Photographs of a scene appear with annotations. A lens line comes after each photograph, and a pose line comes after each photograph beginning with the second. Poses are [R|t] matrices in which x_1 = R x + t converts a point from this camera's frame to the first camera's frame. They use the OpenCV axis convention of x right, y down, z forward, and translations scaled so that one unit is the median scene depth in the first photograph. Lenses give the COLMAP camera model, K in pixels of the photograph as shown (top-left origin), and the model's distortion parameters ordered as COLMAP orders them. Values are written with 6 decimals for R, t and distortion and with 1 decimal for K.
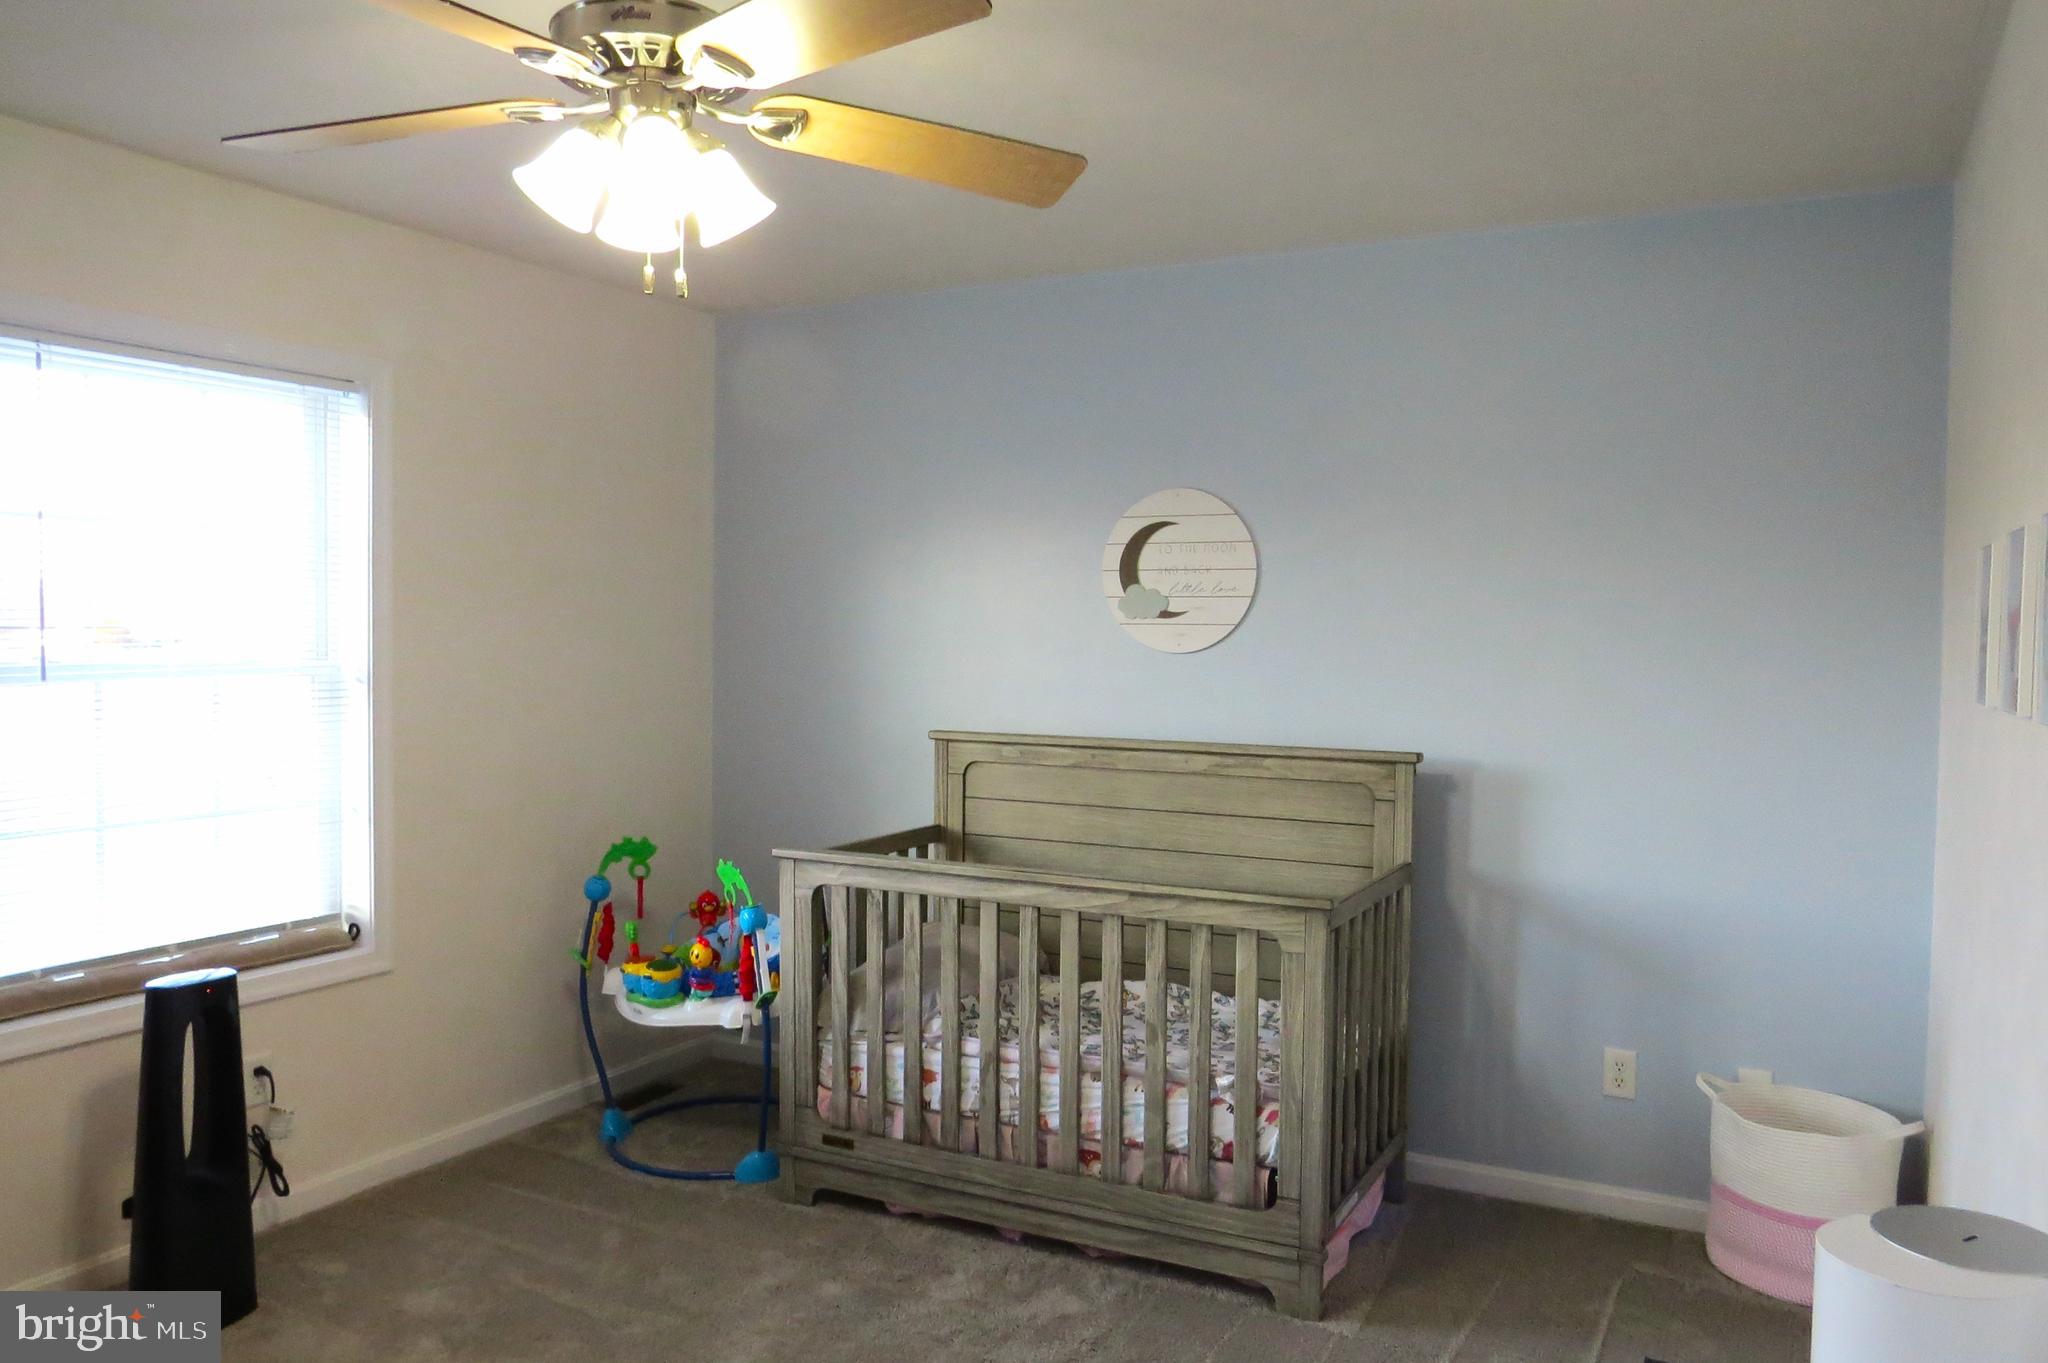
lens RADIAL K [[1550.1, 0, 1017.3], [0, 1550.1, 667.7], [0, 0, 1]] dist [-0.024312, 0.006662]
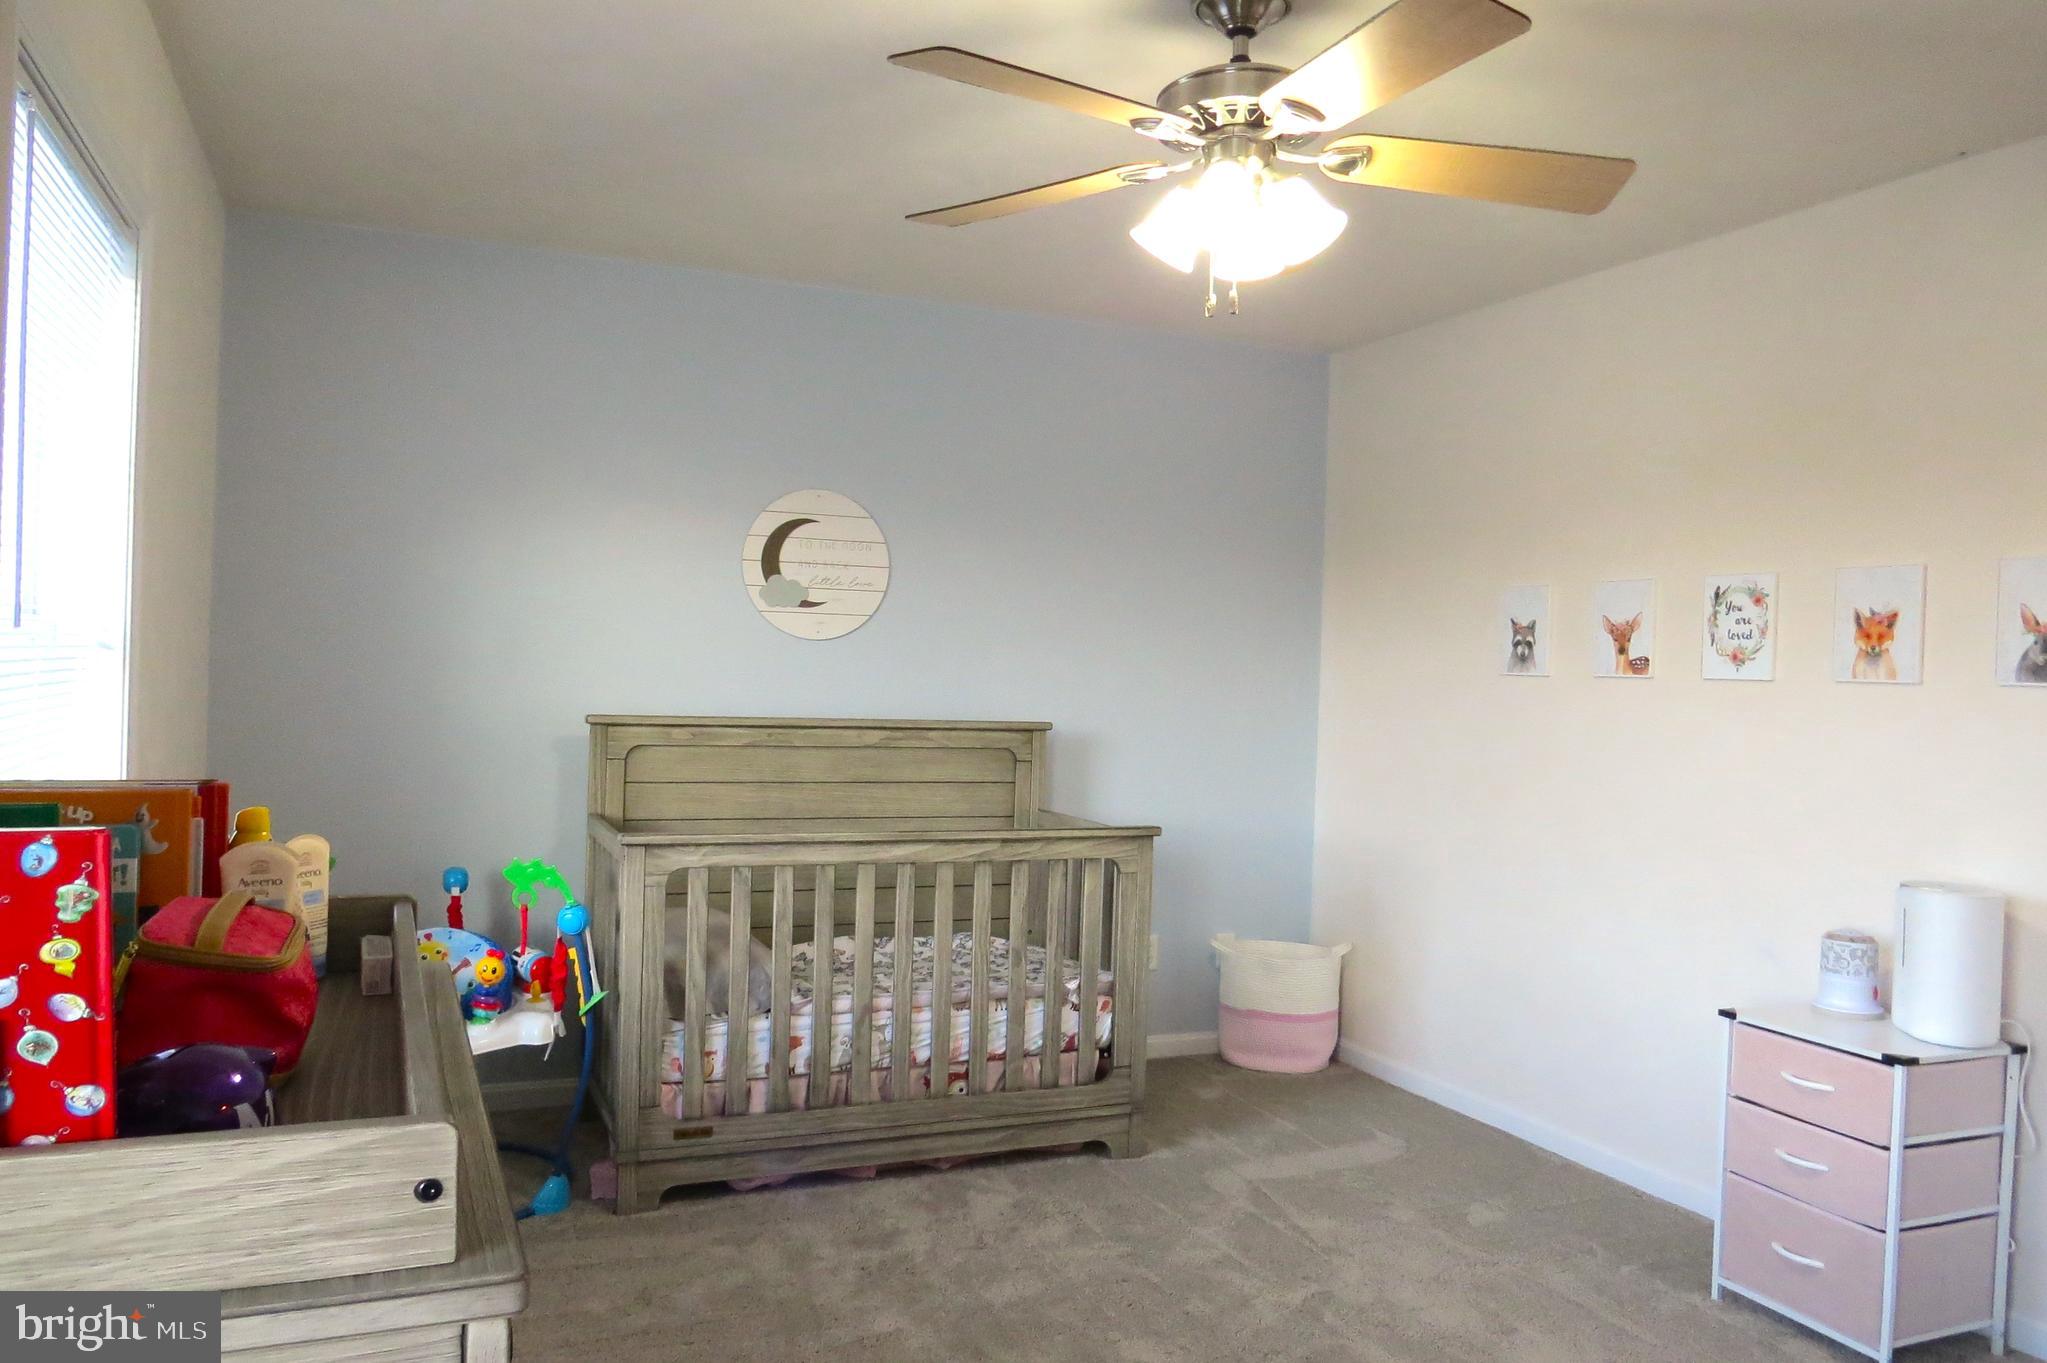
lens RADIAL K [[1523.3, 0, 1031.5], [0, 1523.3, 677.9], [0, 0, 1]] dist [-0.027662, -0.002174]
pose [[0.614299, 0.007097, 0.789041, -0.745779], [-0.002071, 0.999971, -0.007382, 0.028711], [-0.789070, 0.002900, 0.614296, 0.251476]]
